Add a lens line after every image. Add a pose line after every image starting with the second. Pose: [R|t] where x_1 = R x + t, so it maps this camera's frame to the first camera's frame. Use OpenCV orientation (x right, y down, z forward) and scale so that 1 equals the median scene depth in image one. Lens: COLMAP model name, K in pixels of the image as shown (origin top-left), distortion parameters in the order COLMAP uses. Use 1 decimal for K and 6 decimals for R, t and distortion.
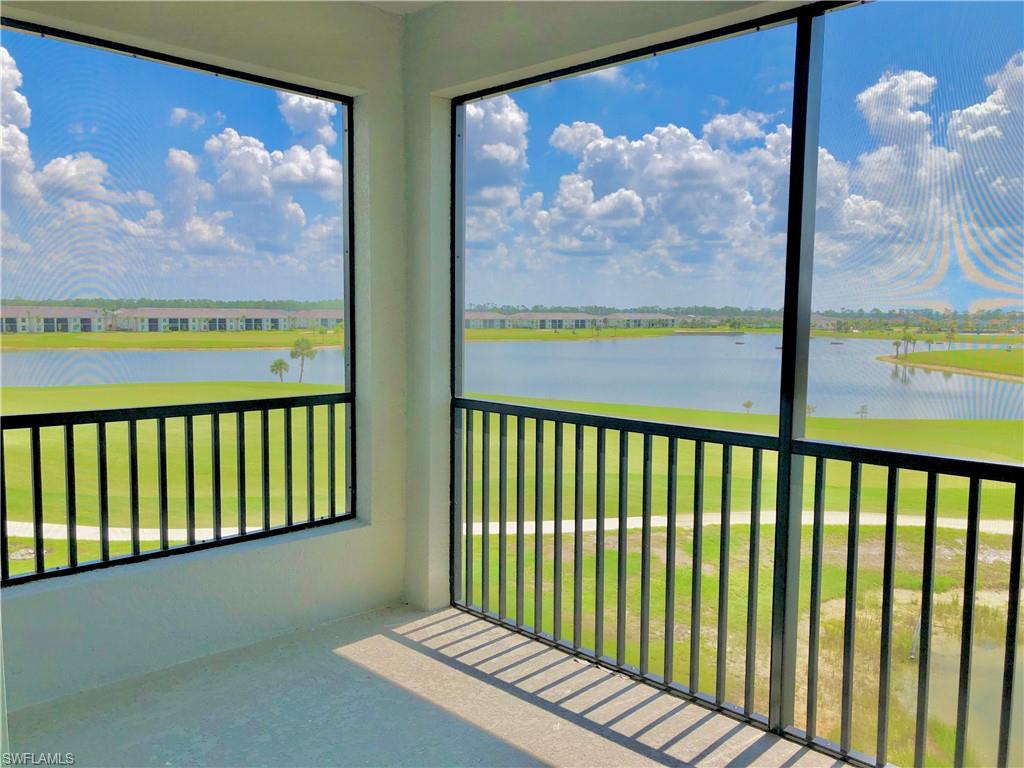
lens RADIAL K [[833.9, 0, 508.7], [0, 833.9, 394.6], [0, 0, 1]] dist [0.066728, -0.078765]
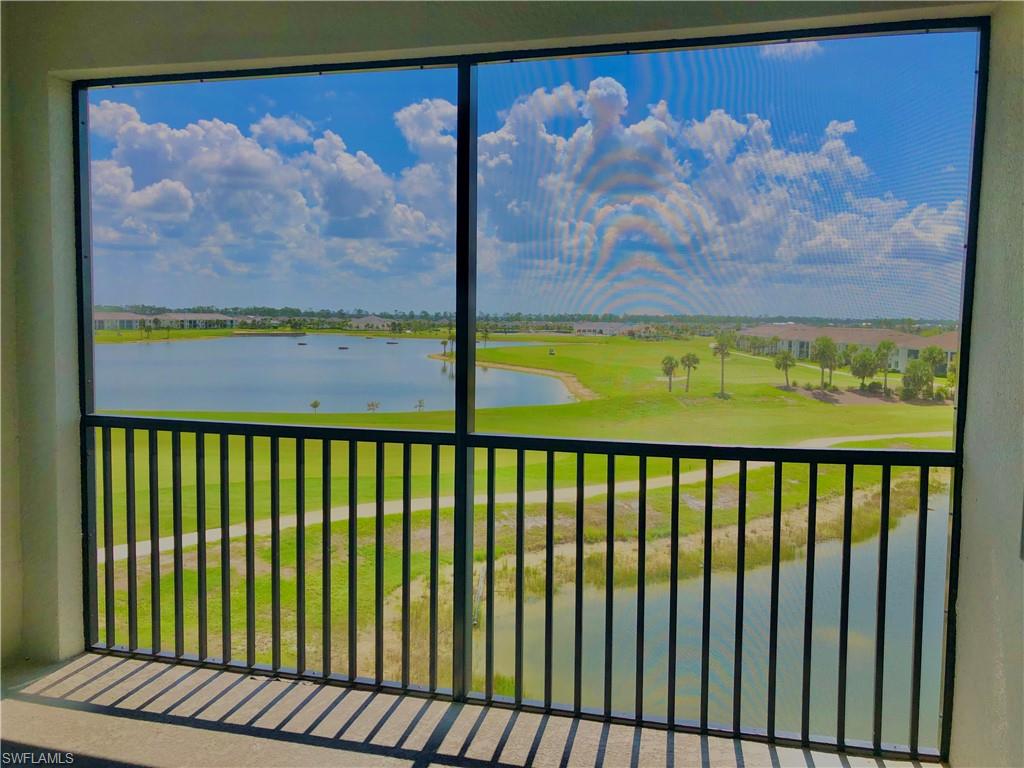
lens RADIAL K [[833.9, 0, 516.5], [0, 833.9, 378.6], [0, 0, 1]] dist [0.066728, -0.078765]
pose [[0.867857, -0.036044, 0.495504, -0.108812], [0.045947, 0.998913, -0.007812, -0.006931], [-0.494684, 0.029547, 0.868570, -0.006639]]
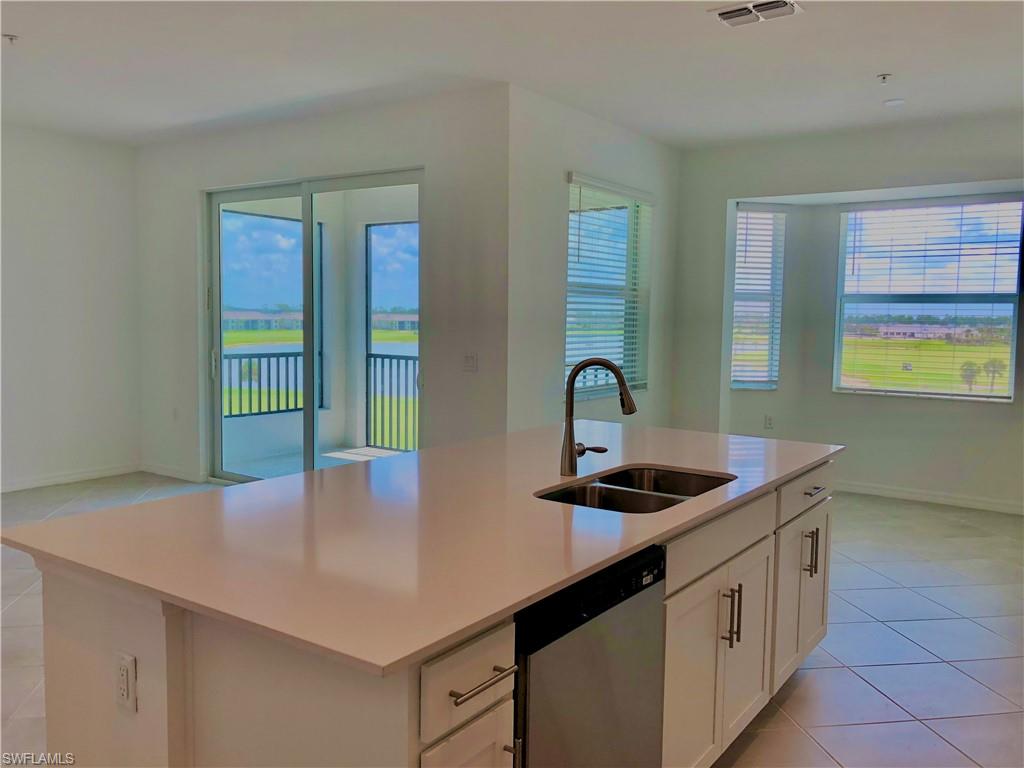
lens RADIAL K [[833.9, 0, 510.1], [0, 833.9, 383.9], [0, 0, 1]] dist [0.066728, -0.078765]
pose [[0.985569, -0.010132, 0.168969, -0.068335], [0.012646, 0.999825, -0.013810, 0.122583], [-0.168799, 0.015747, 0.985525, -1.297961]]
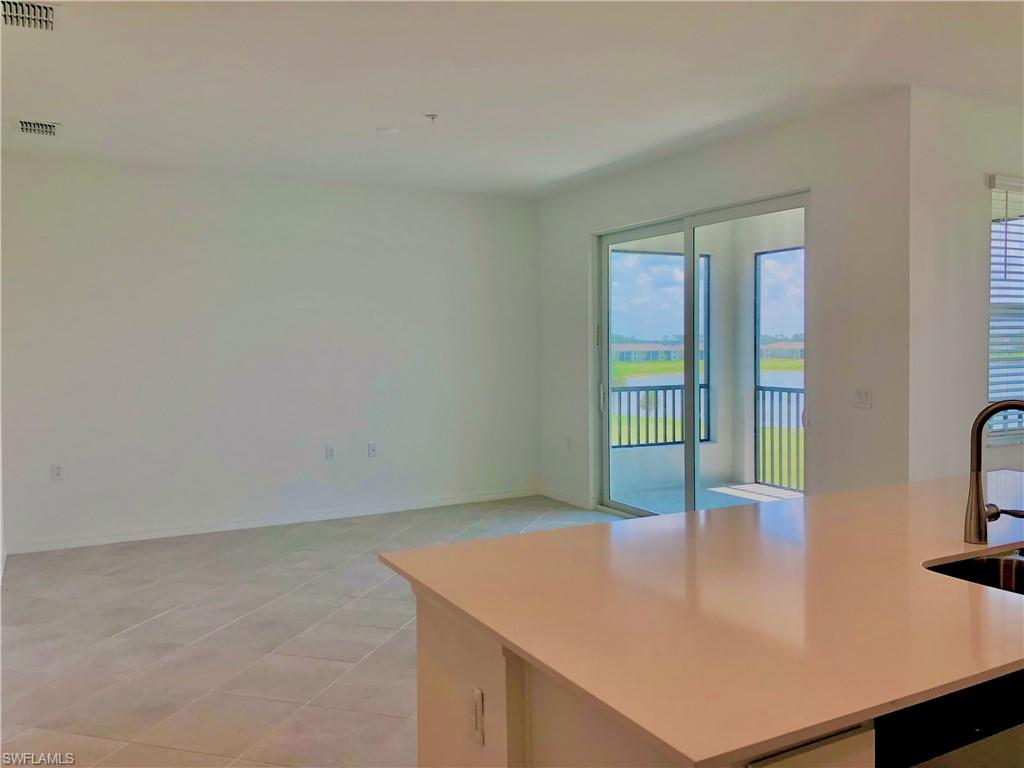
lens RADIAL K [[833.9, 0, 516.4], [0, 833.9, 376.7], [0, 0, 1]] dist [0.066728, -0.078765]
pose [[0.958381, -0.008534, -0.285364, -0.040474], [-0.008582, 0.998240, -0.058674, 0.113750], [0.285363, 0.058681, 0.956621, -1.270581]]
